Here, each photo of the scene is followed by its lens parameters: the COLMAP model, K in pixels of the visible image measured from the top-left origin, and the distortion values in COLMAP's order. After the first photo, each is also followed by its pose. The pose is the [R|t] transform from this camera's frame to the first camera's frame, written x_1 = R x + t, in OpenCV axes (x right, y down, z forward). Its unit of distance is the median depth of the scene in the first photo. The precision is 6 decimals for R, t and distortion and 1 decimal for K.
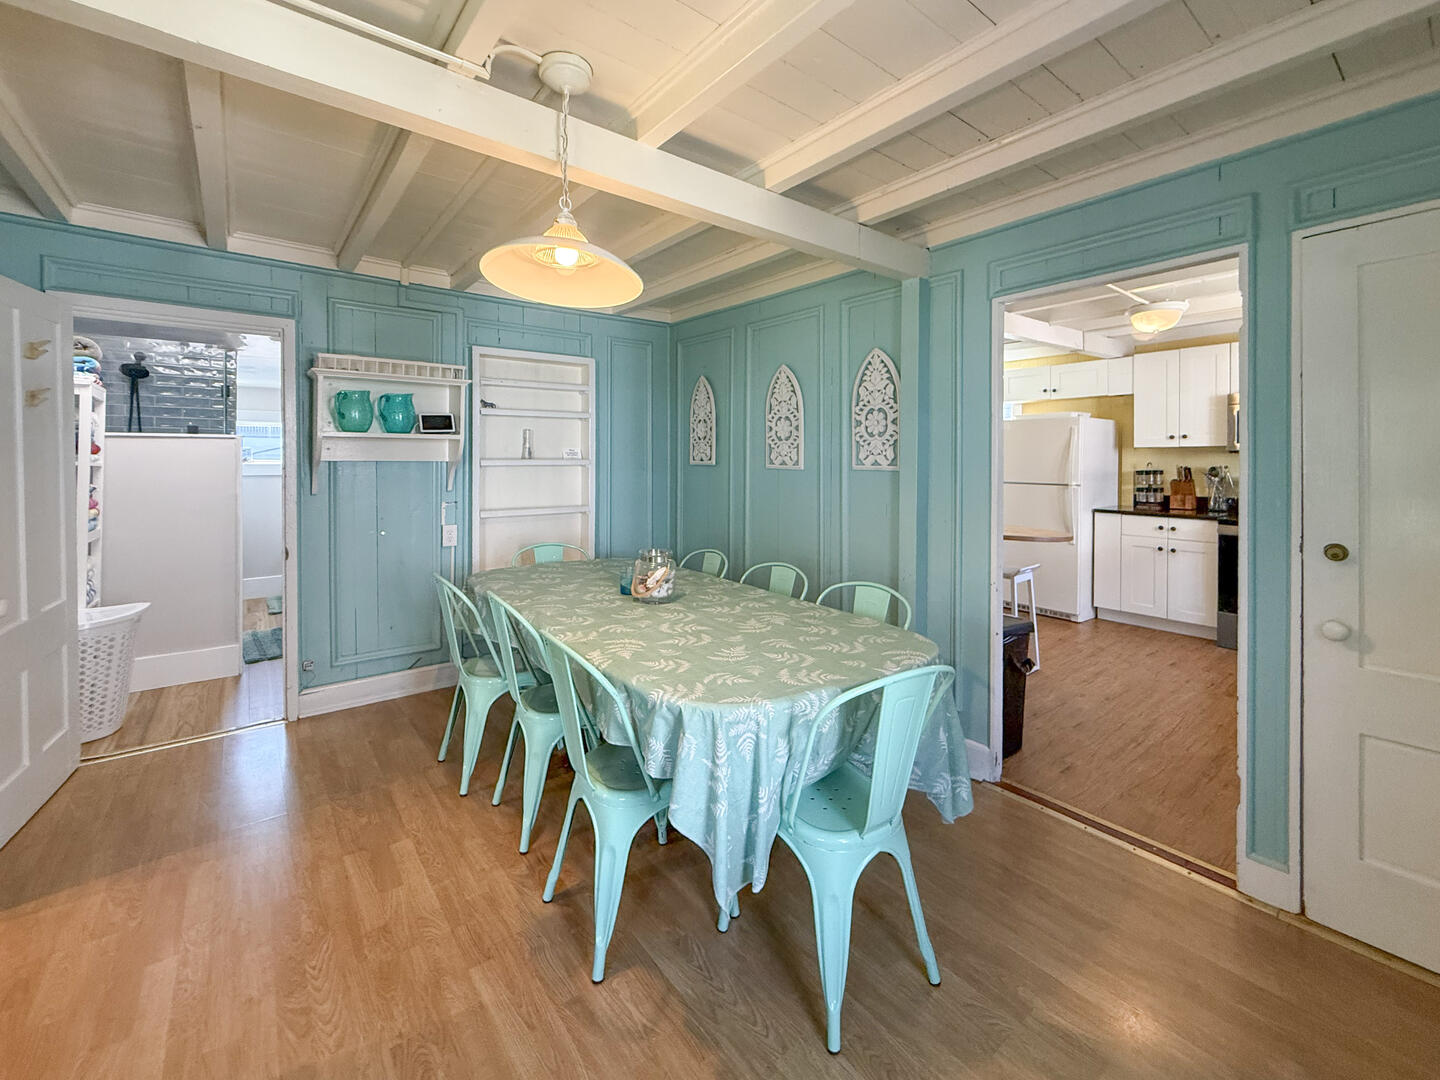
lens RADIAL K [[607.6, 0, 718.4], [0, 607.6, 466.9], [0, 0, 1]] dist [0.000643, 0.000123]
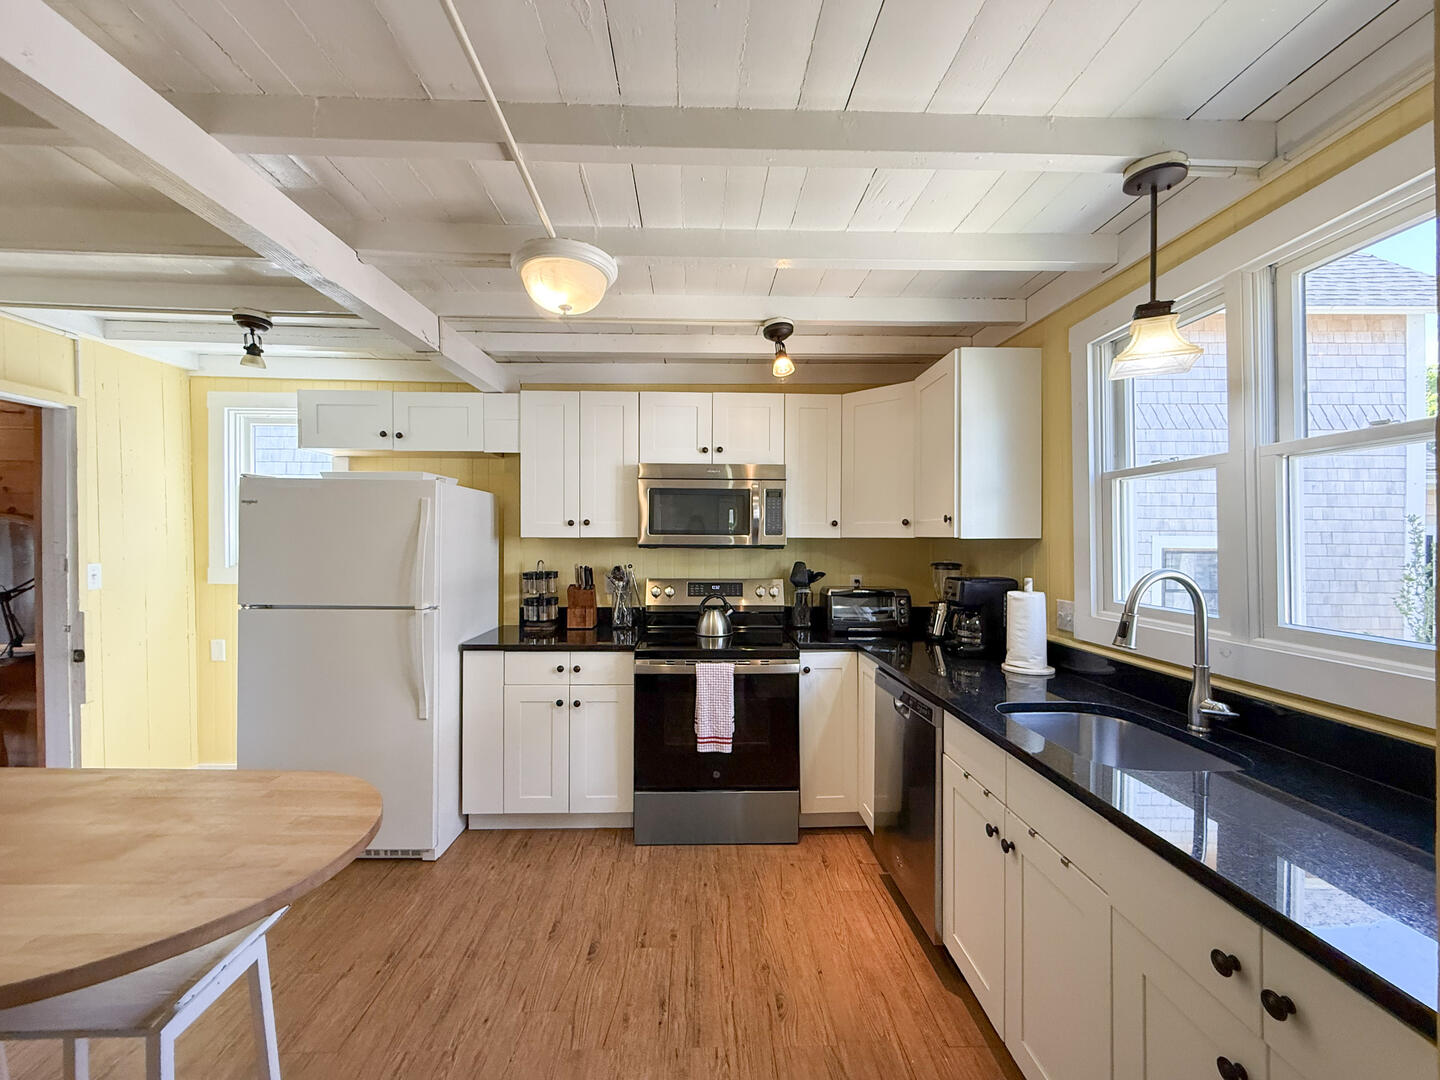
lens RADIAL K [[573.7, 0, 720.0], [0, 573.7, 540.0], [0, 0, 1]] dist [-0.026703, -0.000079]
pose [[0.581041, 0.003242, 0.813868, 0.326852], [0.004533, 0.999964, -0.007220, -0.024376], [-0.813862, 0.007884, 0.581005, 0.495628]]
